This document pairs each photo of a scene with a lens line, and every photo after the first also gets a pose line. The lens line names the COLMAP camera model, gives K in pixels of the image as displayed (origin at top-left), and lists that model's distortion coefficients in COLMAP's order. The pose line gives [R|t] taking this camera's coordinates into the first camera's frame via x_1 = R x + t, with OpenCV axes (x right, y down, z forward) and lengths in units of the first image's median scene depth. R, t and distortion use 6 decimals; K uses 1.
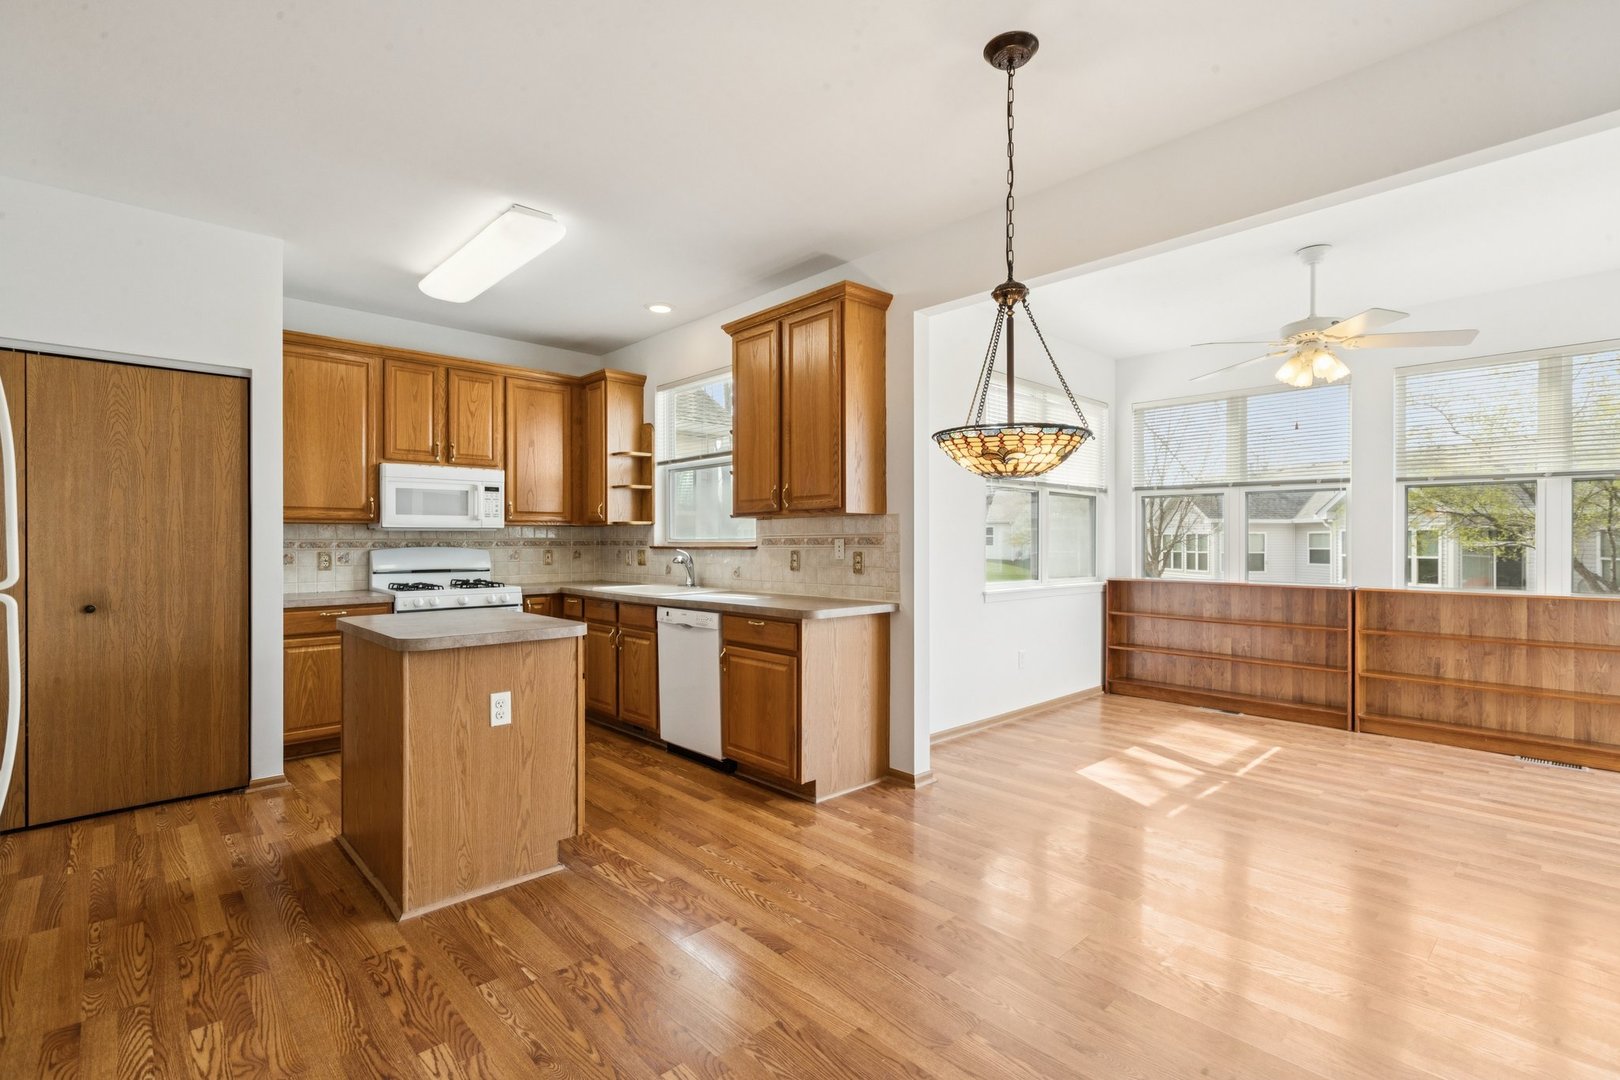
lens RADIAL K [[742.4, 0, 802.8], [0, 742.4, 537.3], [0, 0, 1]] dist [0.008109, -0.002193]
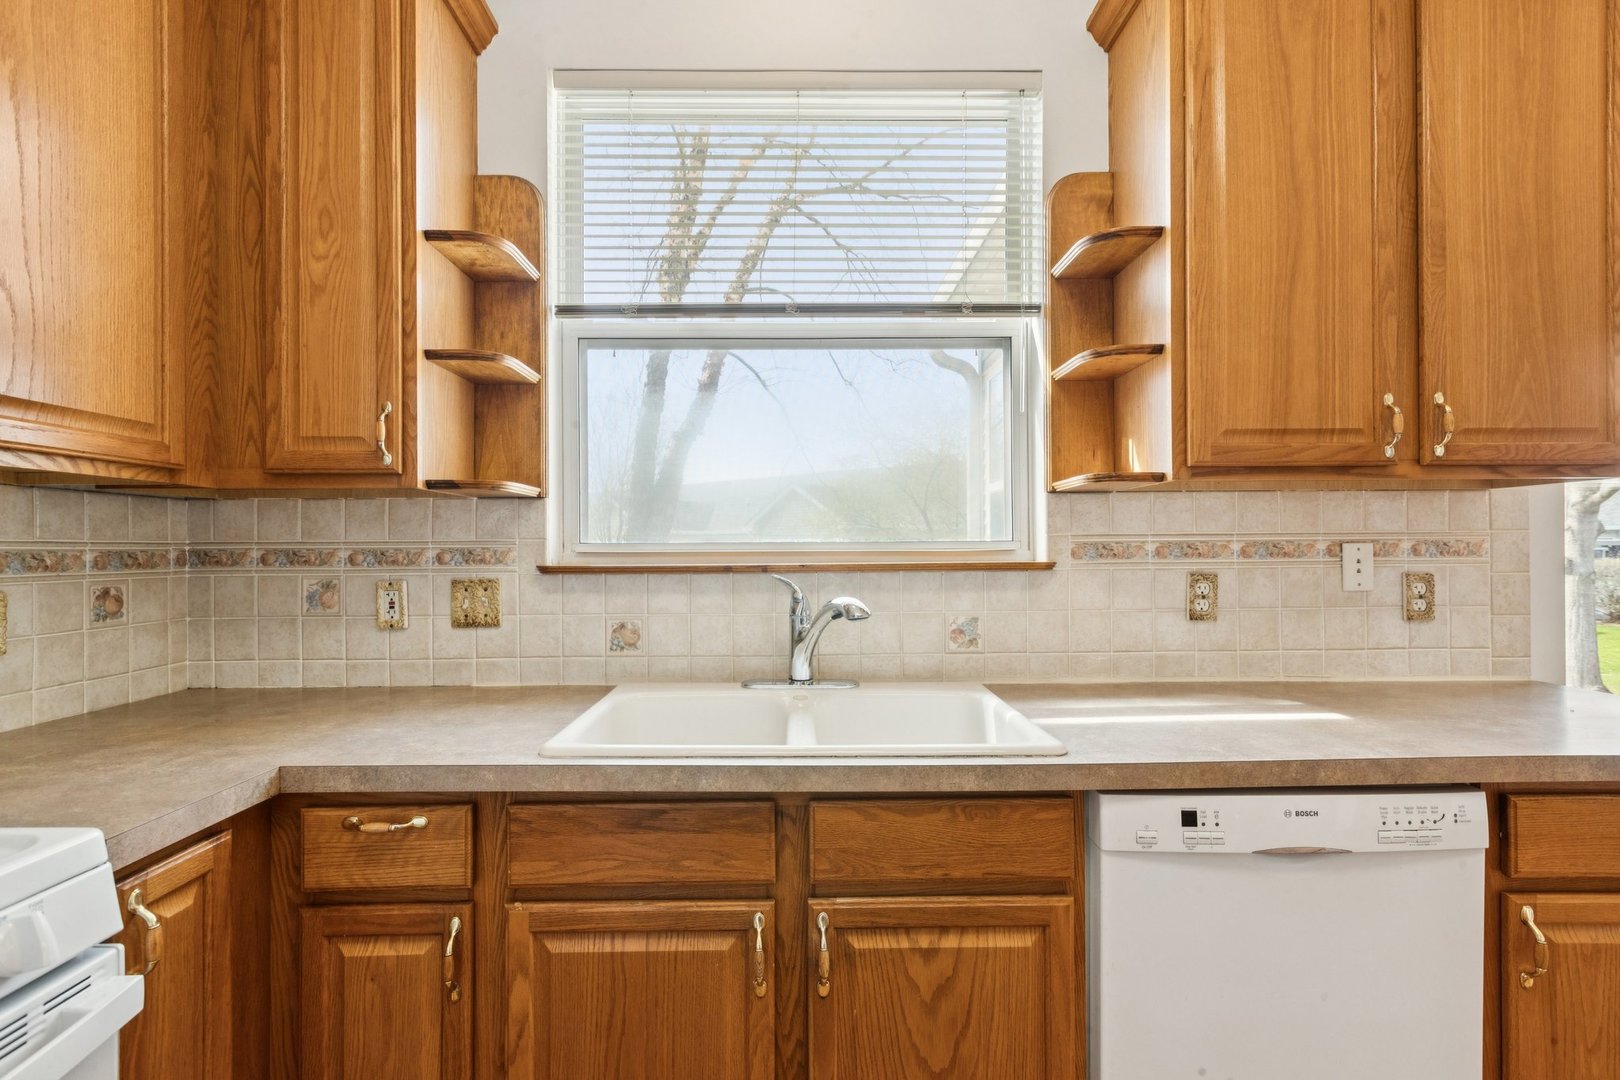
lens RADIAL K [[742.4, 0, 802.6], [0, 742.4, 543.2], [0, 0, 1]] dist [0.008109, -0.002193]
pose [[0.672554, 0.004960, 0.740032, -0.446222], [-0.001776, 0.999985, -0.005087, 0.004664], [-0.740046, 0.002107, 0.672553, 0.867892]]
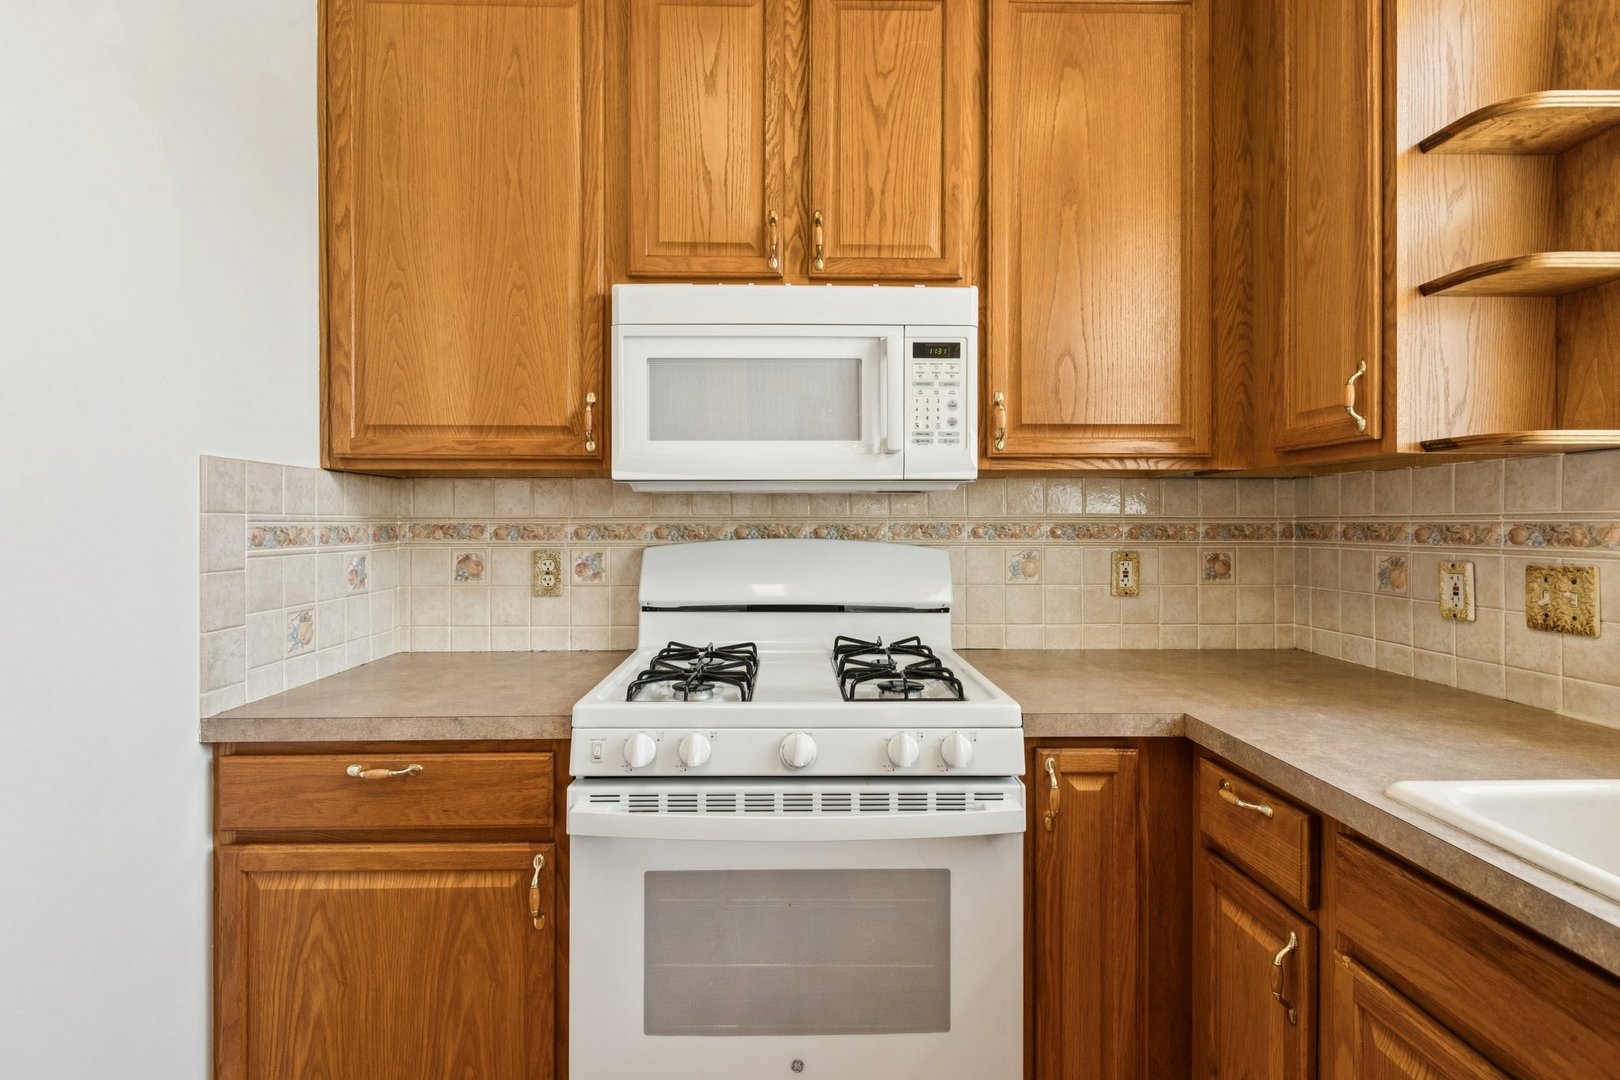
lens RADIAL K [[742.4, 0, 806.5], [0, 742.4, 522.8], [0, 0, 1]] dist [0.008109, -0.002193]
pose [[0.746542, 0.002530, -0.665334, -0.297556], [0.000936, 0.999988, 0.004853, 0.003775], [0.665338, -0.004246, 0.746530, 0.855423]]
